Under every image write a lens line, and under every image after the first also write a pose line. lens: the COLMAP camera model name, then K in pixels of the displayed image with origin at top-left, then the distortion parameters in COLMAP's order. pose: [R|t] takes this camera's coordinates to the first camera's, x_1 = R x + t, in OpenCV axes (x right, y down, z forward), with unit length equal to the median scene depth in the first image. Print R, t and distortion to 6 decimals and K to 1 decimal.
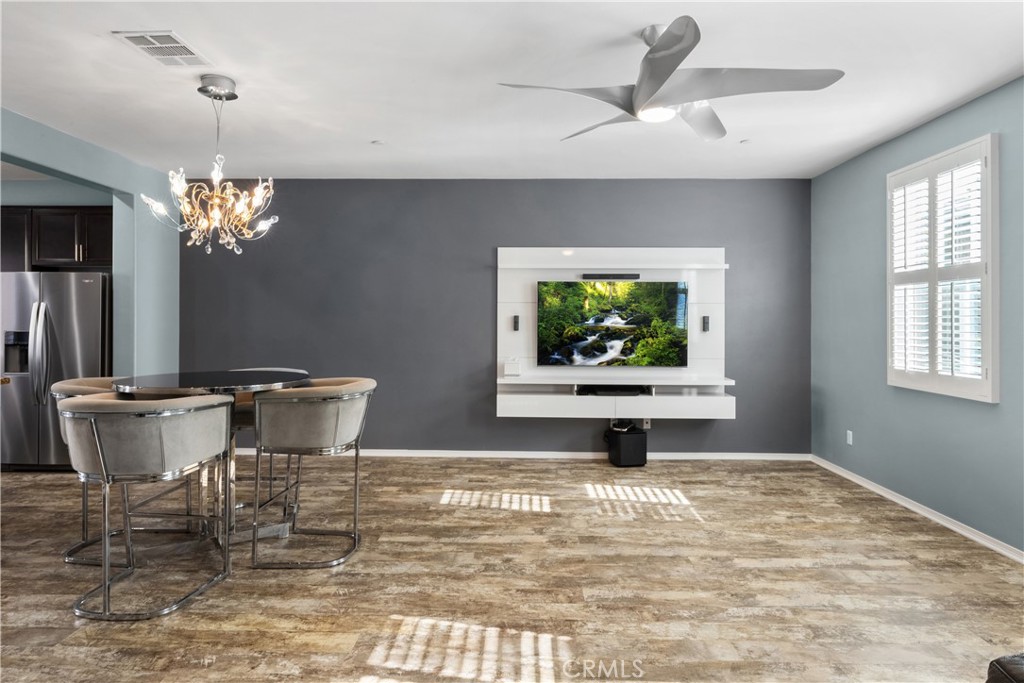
lens RADIAL K [[584.1, 0, 509.6], [0, 584.1, 321.3], [0, 0, 1]] dist [0.008547, 0.002246]
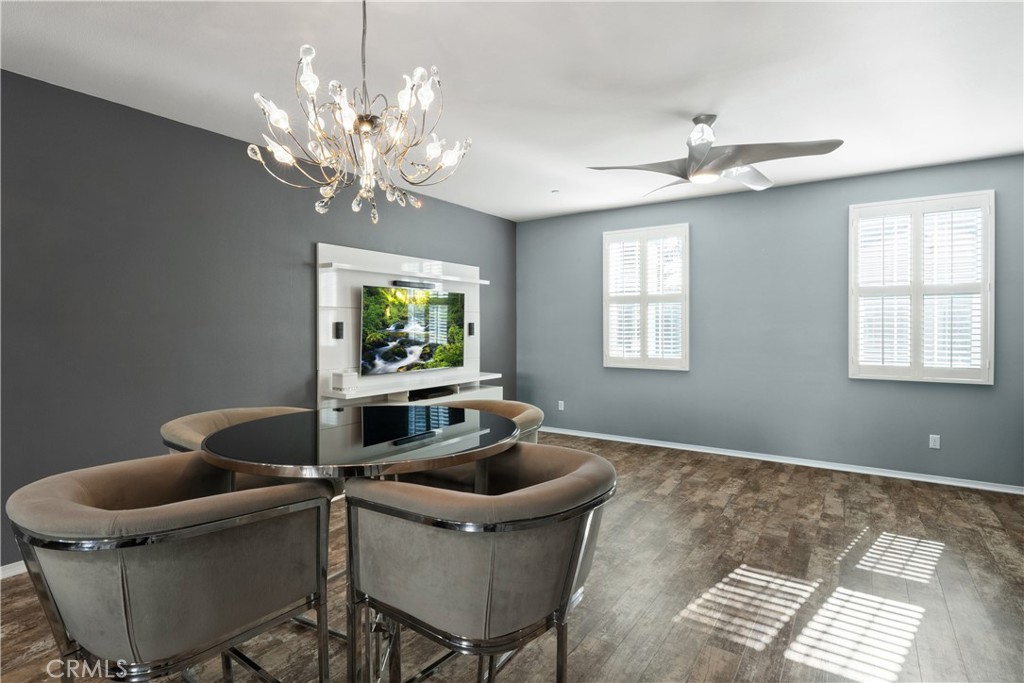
lens RADIAL K [[521.8, 0, 504.3], [0, 521.8, 327.1], [0, 0, 1]] dist [0.003359, 0.001044]
pose [[0.551821, -0.004231, 0.833952, -0.846168], [0.003065, 0.999991, 0.003046, -0.004905], [-0.833957, 0.000876, 0.551829, 0.567818]]
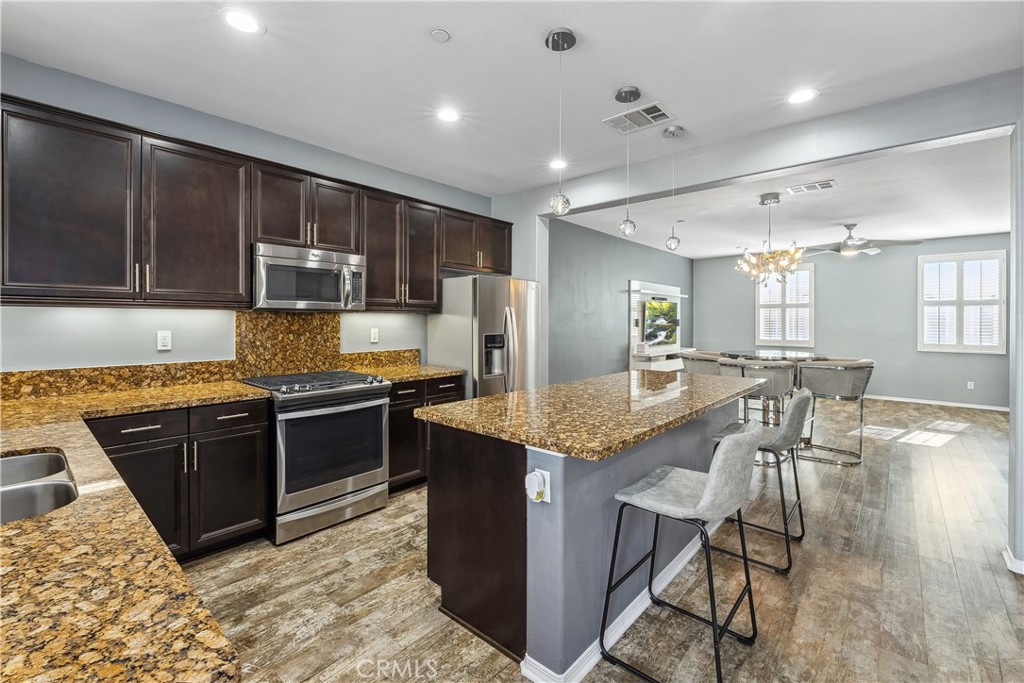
lens RADIAL K [[449.6, 0, 506.4], [0, 449.6, 317.0], [0, 0, 1]] dist [-0.001310, 0.001572]
pose [[0.647979, 0.003645, 0.761650, -2.121875], [-0.000406, 0.999990, -0.004440, -0.015441], [-0.761658, 0.002568, 0.647974, 0.678280]]
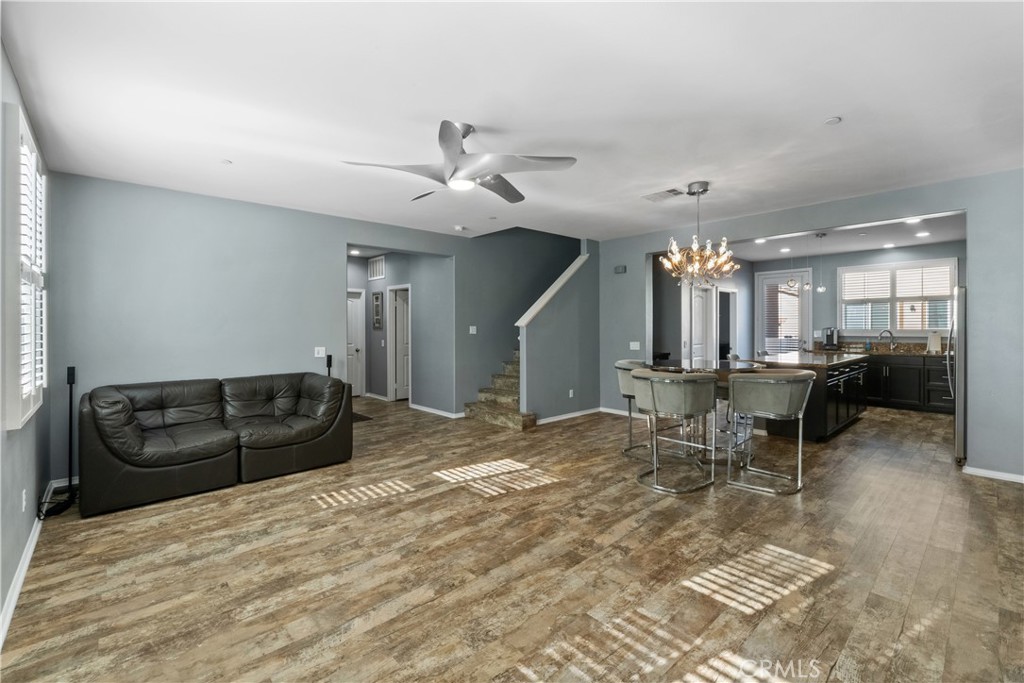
lens RADIAL K [[449.6, 0, 517.3], [0, 449.6, 325.3], [0, 0, 1]] dist [-0.001310, 0.001572]
pose [[-0.715123, -0.006611, -0.698967, 0.737330], [-0.002256, 0.999972, -0.007150, -0.001980], [0.698995, -0.003537, -0.715118, 1.502742]]
